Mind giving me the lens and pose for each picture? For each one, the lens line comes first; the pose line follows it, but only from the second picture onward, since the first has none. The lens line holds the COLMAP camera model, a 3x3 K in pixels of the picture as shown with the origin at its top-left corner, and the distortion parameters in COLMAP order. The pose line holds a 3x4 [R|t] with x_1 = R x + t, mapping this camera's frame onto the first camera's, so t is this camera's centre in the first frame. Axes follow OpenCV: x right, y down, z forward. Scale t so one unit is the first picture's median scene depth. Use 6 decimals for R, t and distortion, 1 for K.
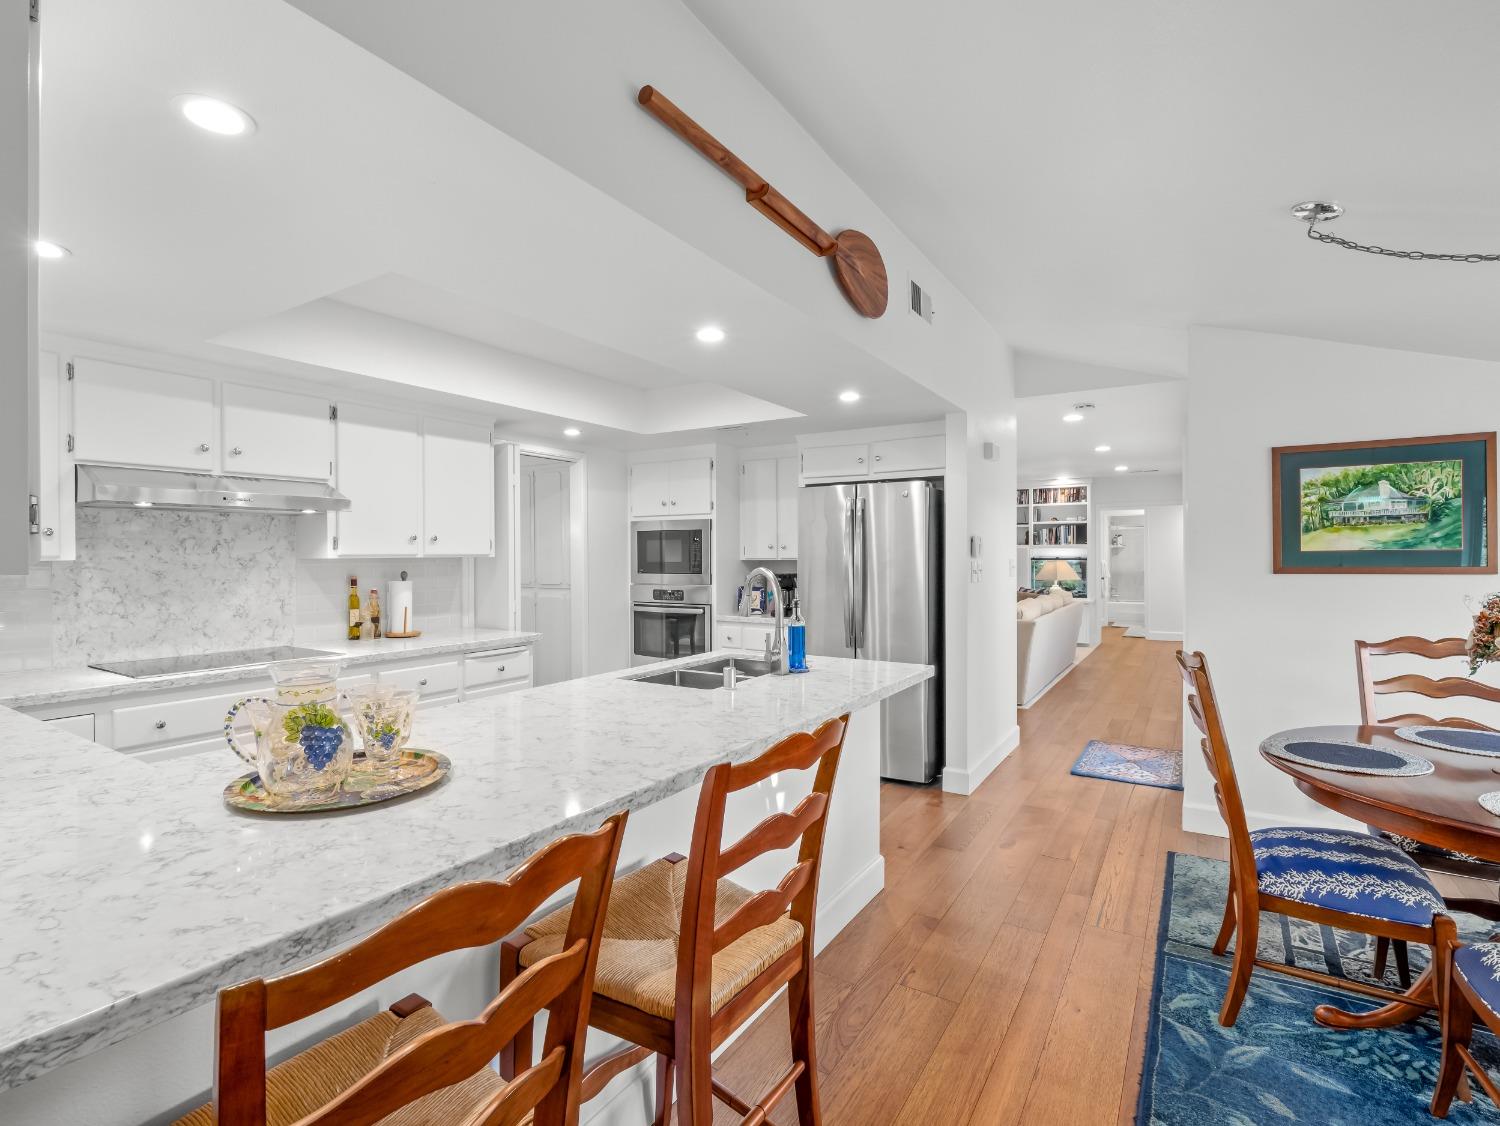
lens RADIAL K [[724.4, 0, 710.9], [0, 724.4, 560.7], [0, 0, 1]] dist [-0.000404, -0.003091]
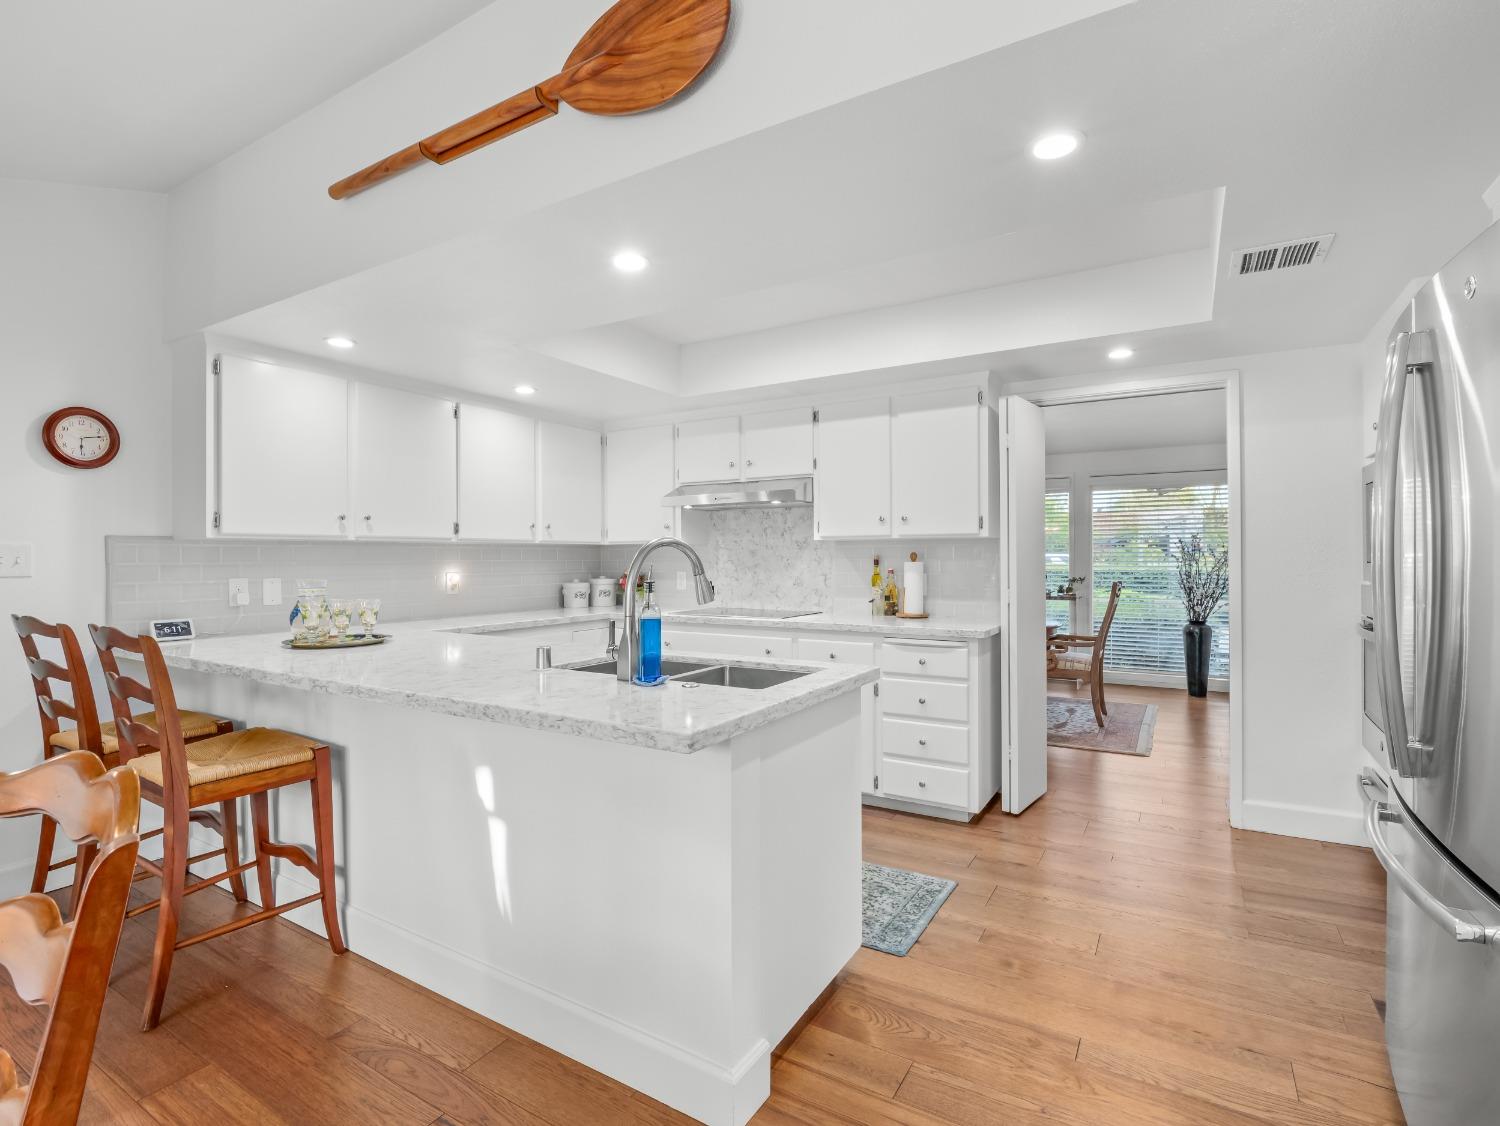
lens RADIAL K [[724.4, 0, 754.0], [0, 724.4, 563.9], [0, 0, 1]] dist [-0.000404, -0.003091]
pose [[0.058645, 0.011466, -0.998213, 0.654476], [-0.006481, 0.999917, 0.011105, 0.023648], [0.998258, 0.005818, 0.058714, 0.834903]]
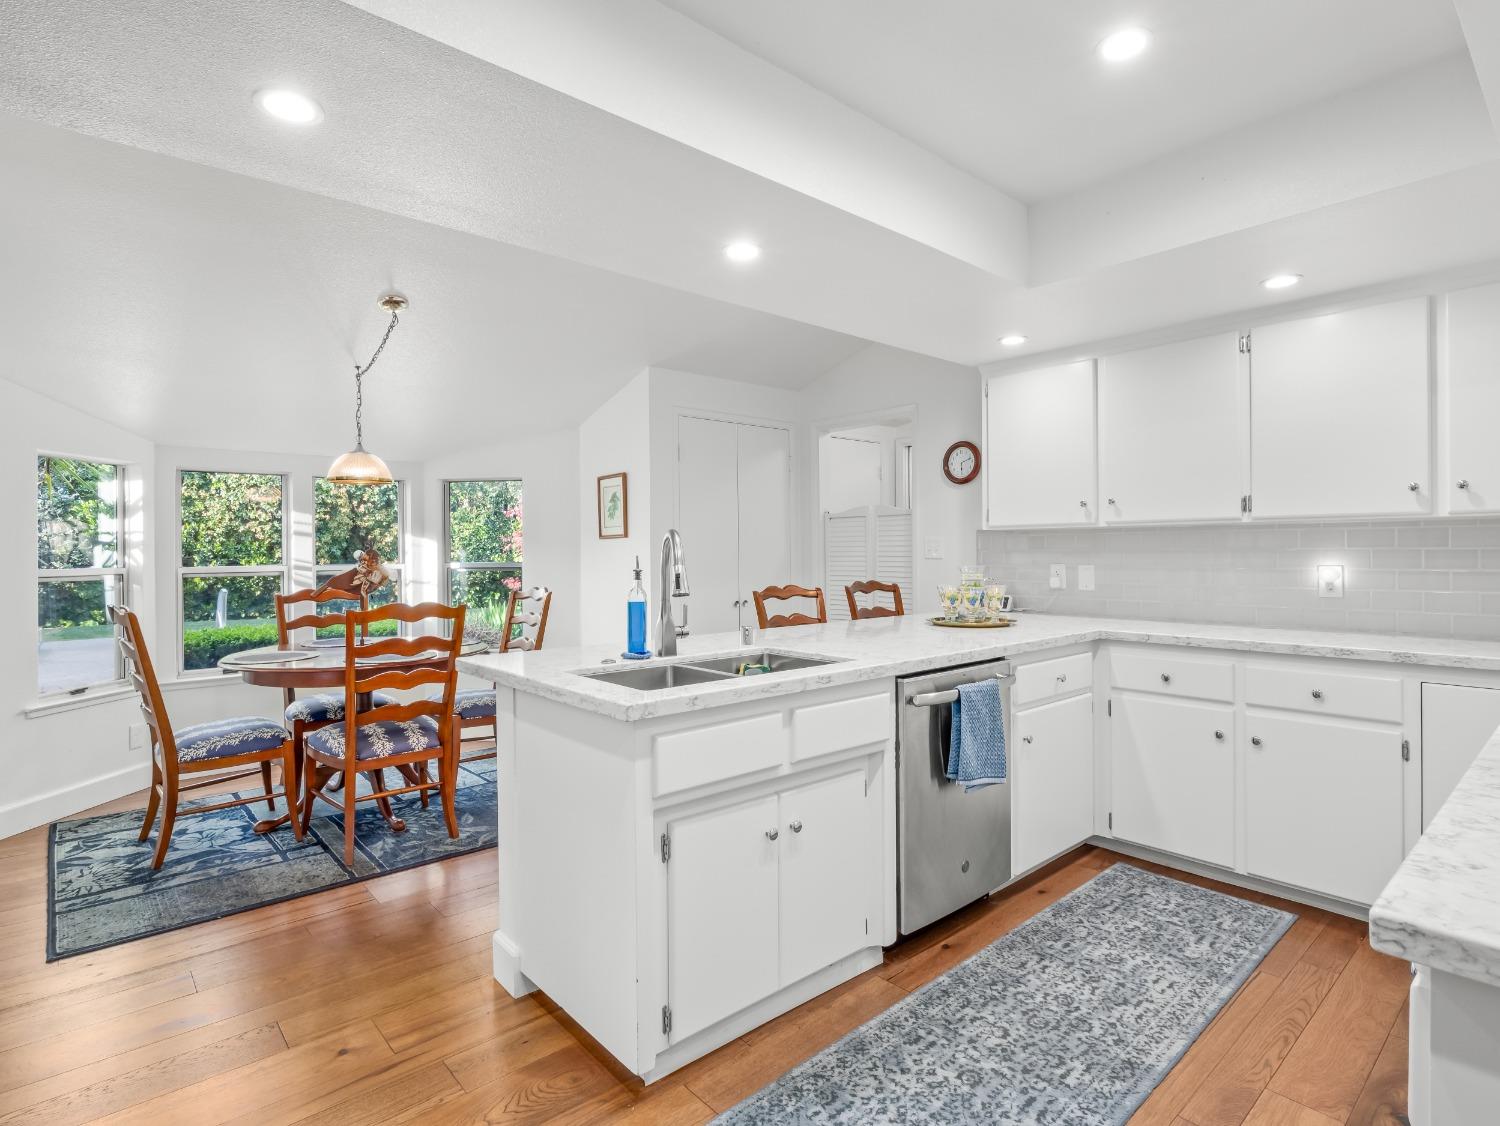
lens RADIAL K [[750.0, 0, 740.9], [0, 750.0, 555.1], [0, 0, 1]] dist [0.002408, 0.001509]
pose [[-0.970649, 0.003347, 0.240477, -0.134309], [0.008332, 0.999771, 0.019716, 0.020040], [-0.240356, 0.021141, -0.970455, 1.401042]]
